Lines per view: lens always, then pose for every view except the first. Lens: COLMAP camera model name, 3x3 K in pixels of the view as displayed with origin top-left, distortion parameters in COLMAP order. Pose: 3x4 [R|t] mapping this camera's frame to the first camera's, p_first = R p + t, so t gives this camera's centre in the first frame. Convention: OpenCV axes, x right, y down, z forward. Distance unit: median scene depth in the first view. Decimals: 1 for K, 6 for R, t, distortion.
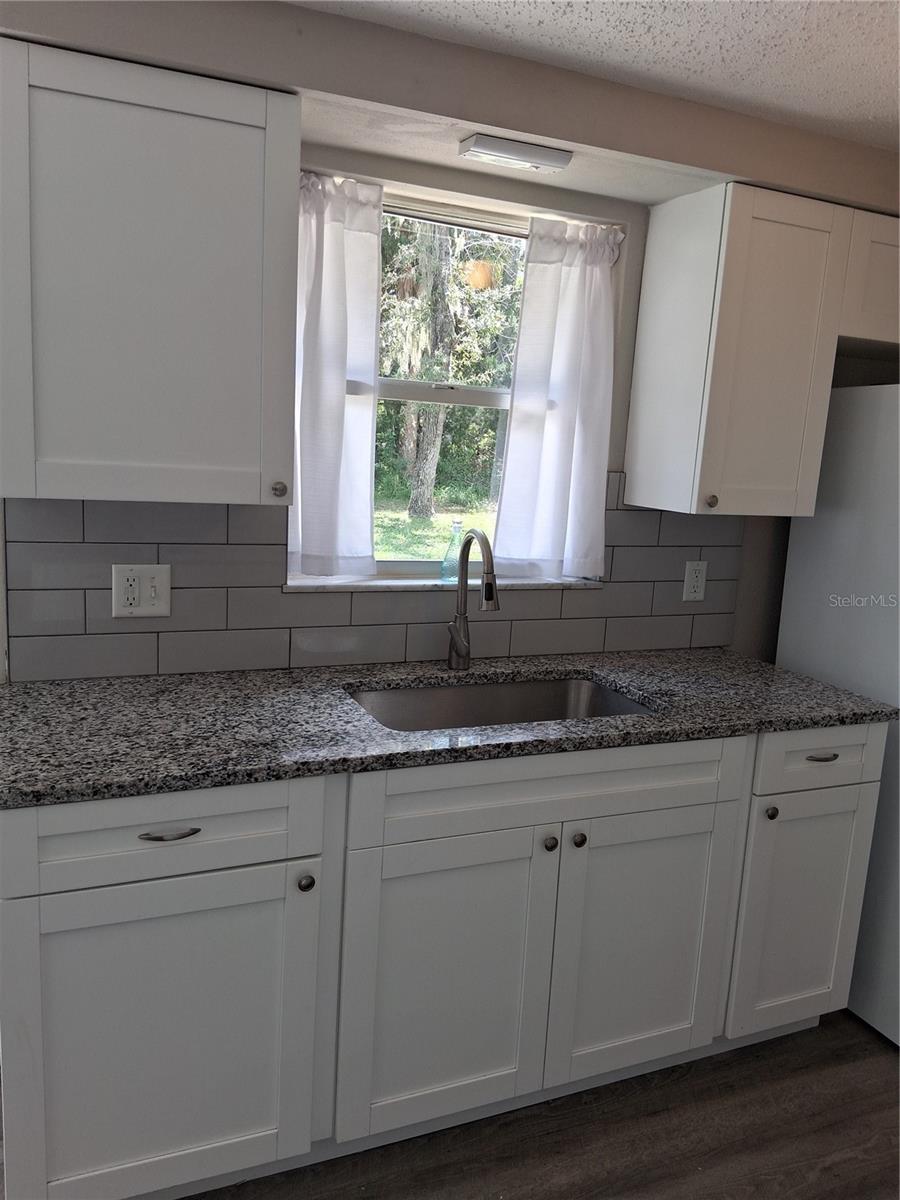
lens RADIAL K [[902.5, 0, 458.0], [0, 902.5, 603.7], [0, 0, 1]] dist [0.093063, -0.150530]
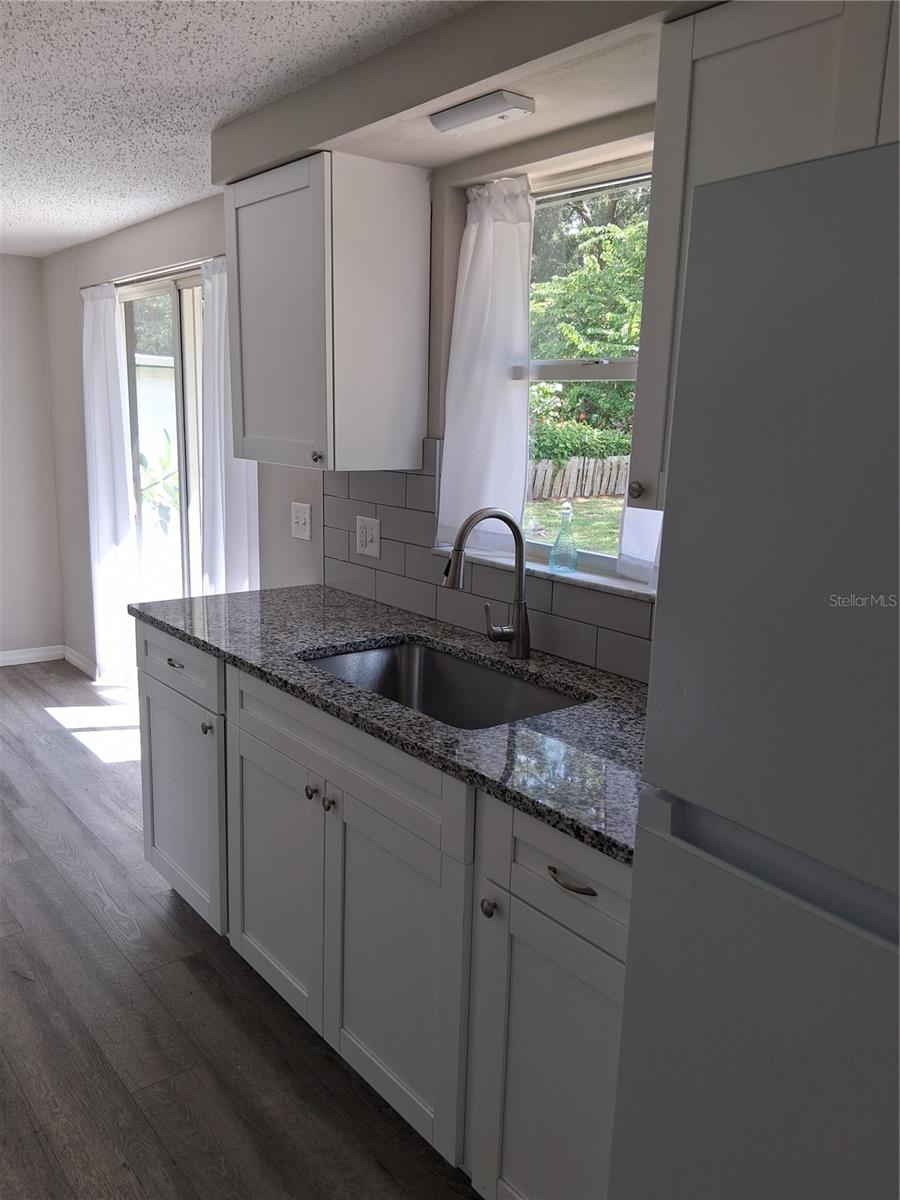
lens RADIAL K [[902.5, 0, 455.5], [0, 902.5, 604.1], [0, 0, 1]] dist [0.093063, -0.150530]
pose [[0.278650, 0.149762, -0.948644, 0.947048], [-0.185946, 0.977489, 0.099697, -0.071588], [0.942220, 0.148616, 0.300225, 0.690928]]
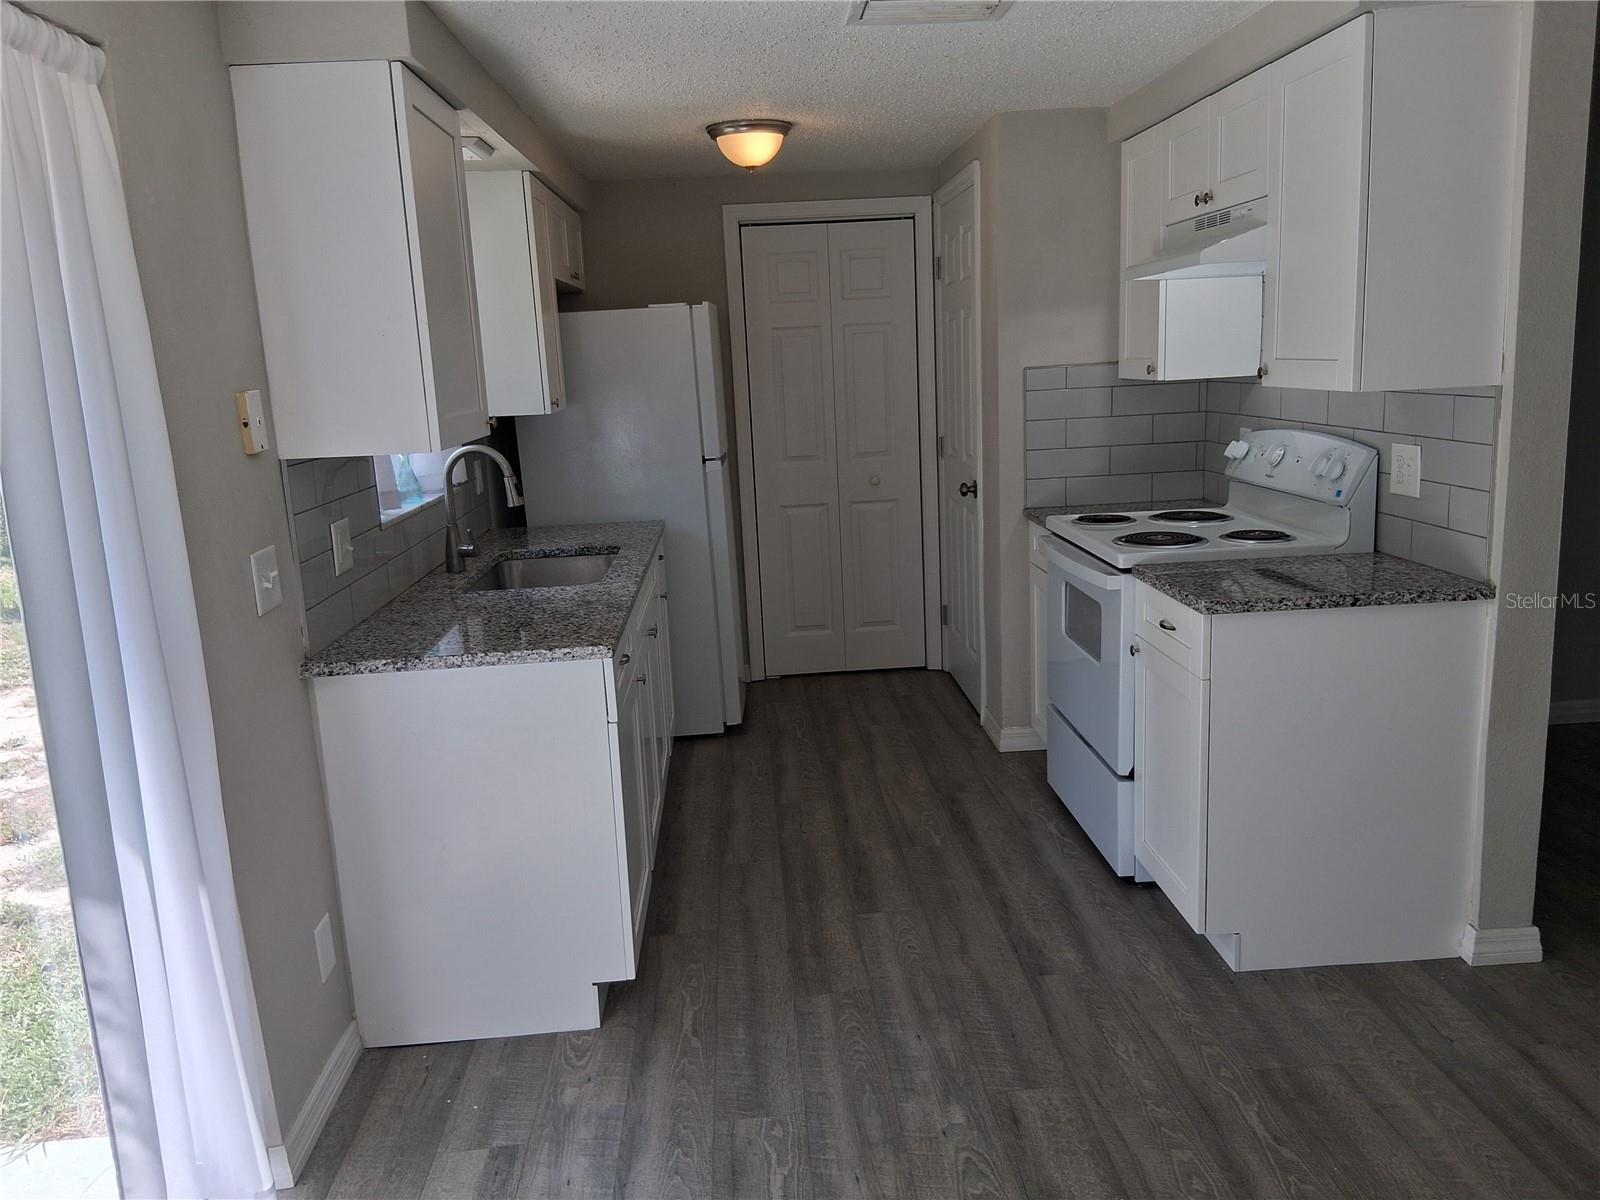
lens RADIAL K [[1203.3, 0, 806.7], [0, 1203.3, 592.4], [0, 0, 1]] dist [0.093063, -0.150530]
pose [[0.344122, -0.258770, 0.902562, -1.348727], [0.233437, 0.954668, 0.184706, -0.091508], [-0.909443, 0.147130, 0.388929, -0.007630]]
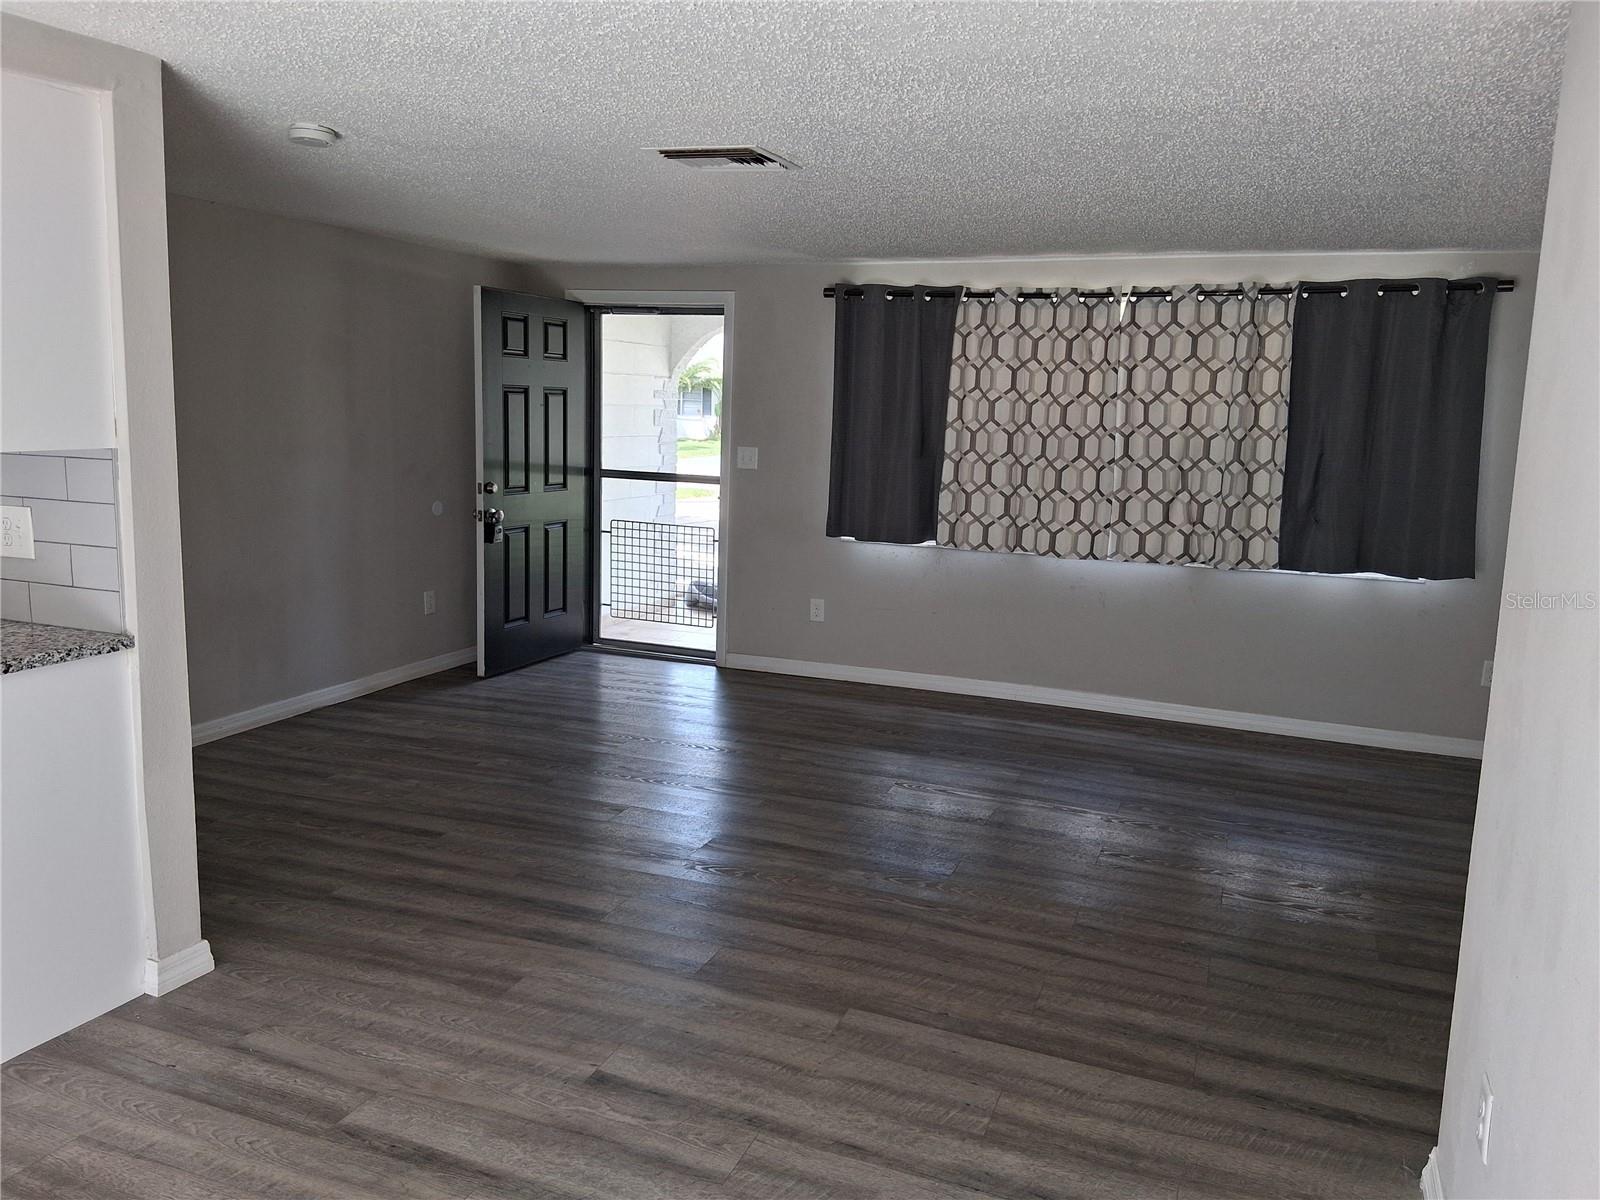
lens RADIAL K [[1203.3, 0, 807.9], [0, 1203.3, 589.8], [0, 0, 1]] dist [0.093063, -0.150530]
pose [[-0.706023, -0.191473, 0.681813, -1.393380], [0.052099, 0.946105, 0.319643, -0.136892], [-0.706270, 0.261197, -0.657996, 0.178093]]
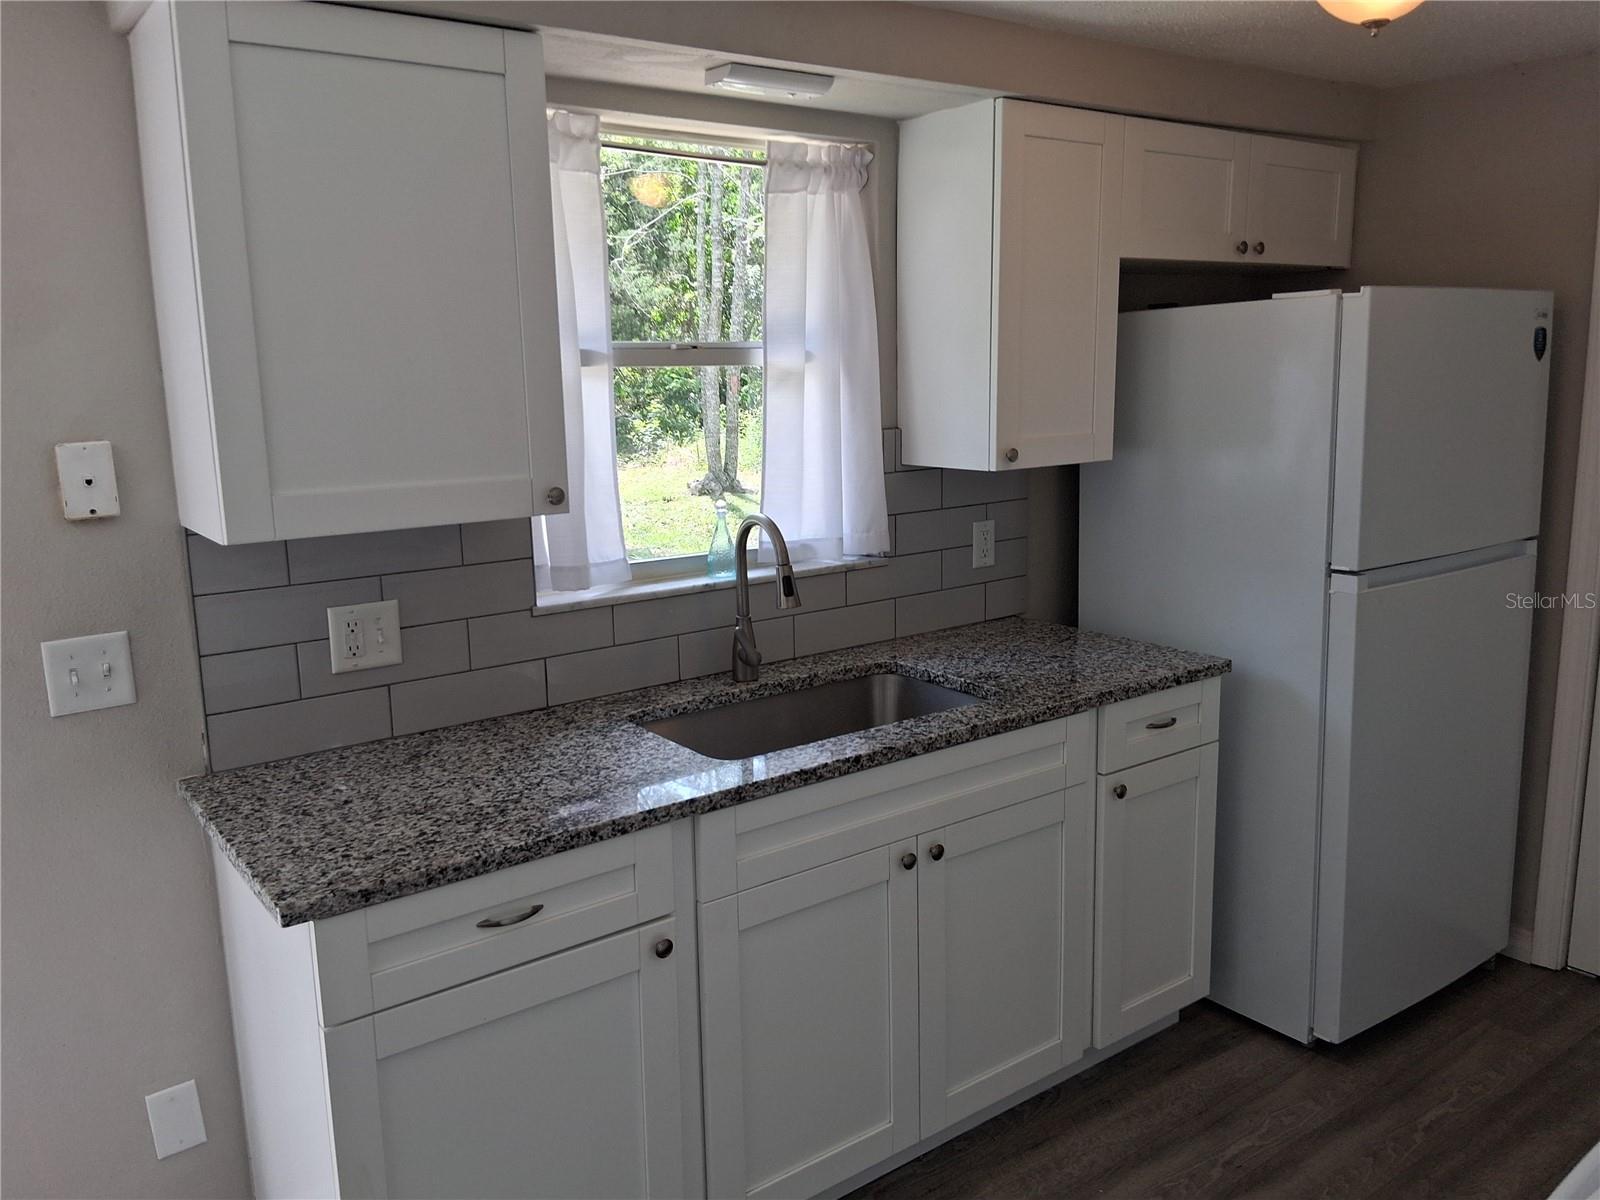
lens RADIAL K [[1203.3, 0, 805.3], [0, 1203.3, 591.7], [0, 0, 1]] dist [0.093063, -0.150530]
pose [[0.973900, -0.118357, 0.193678, -0.165562], [0.116711, 0.992966, 0.019924, -0.027951], [-0.194673, 0.003200, 0.980863, -0.119406]]
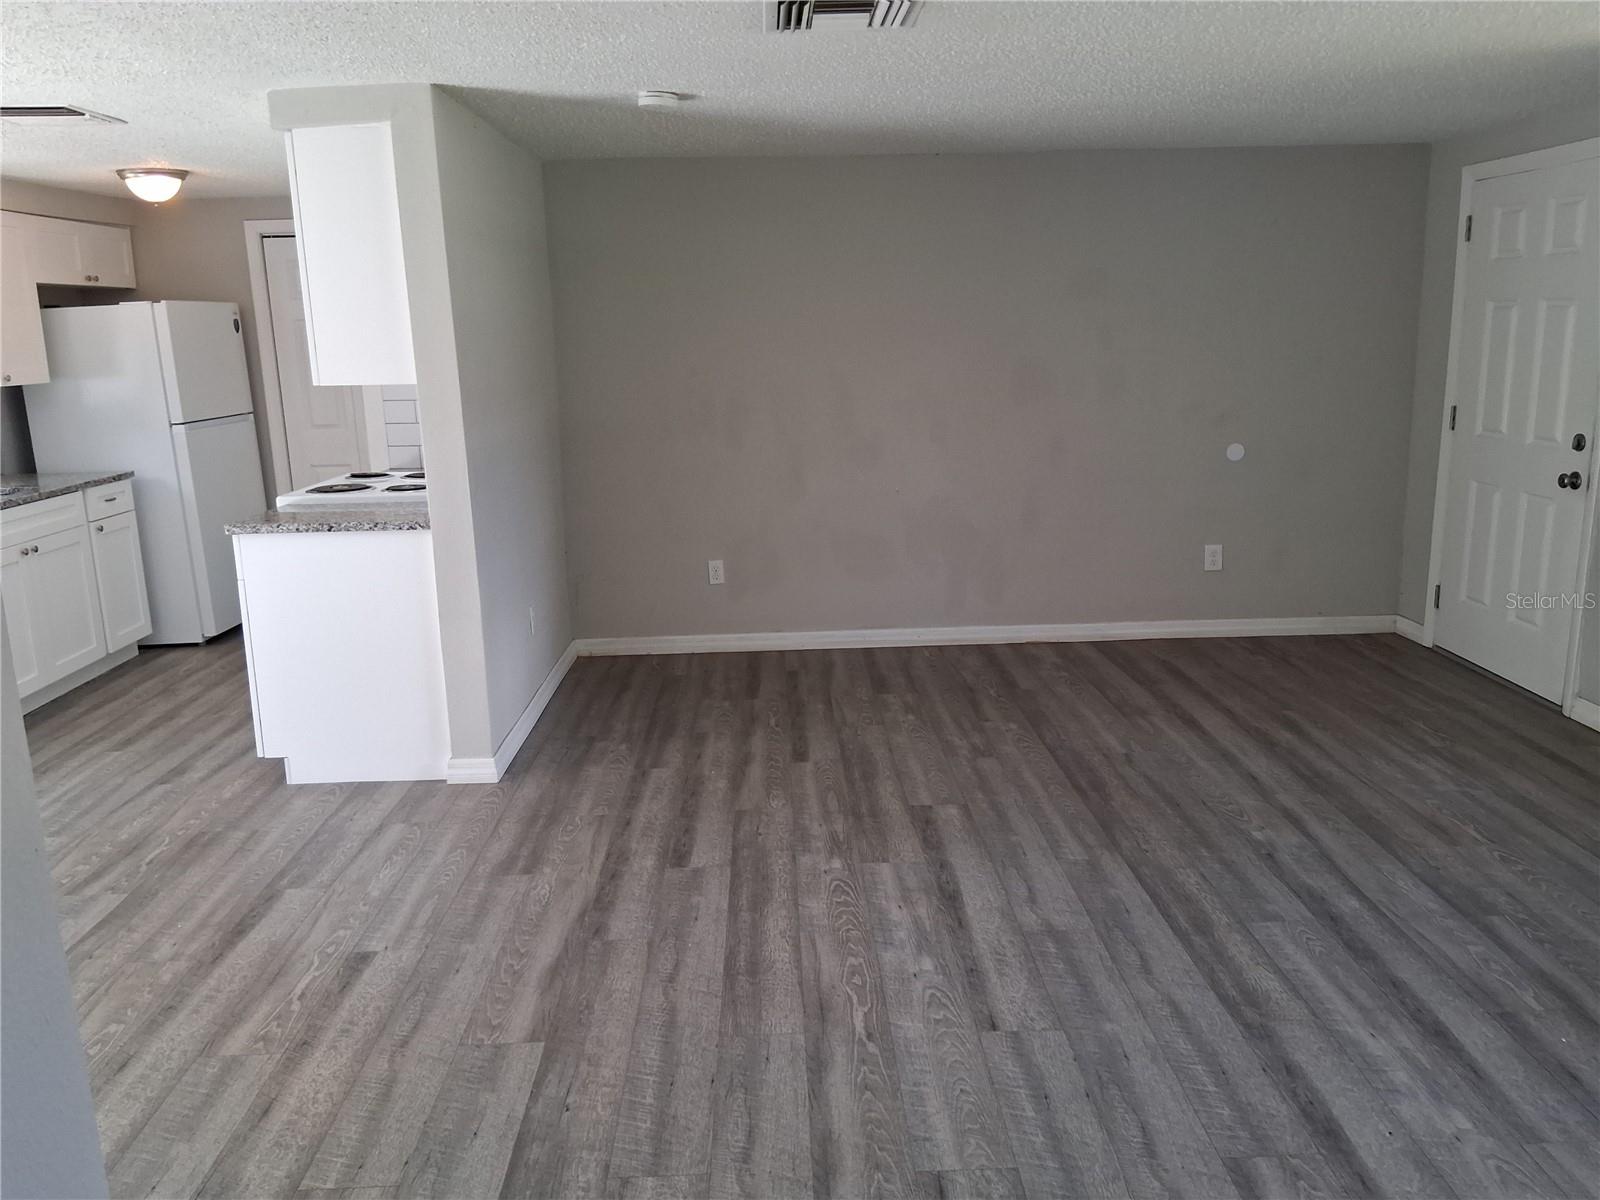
lens RADIAL K [[1203.3, 0, 804.6], [0, 1203.3, 588.3], [0, 0, 1]] dist [0.093063, -0.150530]
pose [[0.376266, -0.262488, 0.888552, -1.417331], [0.213263, 0.957815, 0.192640, 0.162426], [-0.901633, 0.117011, 0.416372, -1.417725]]
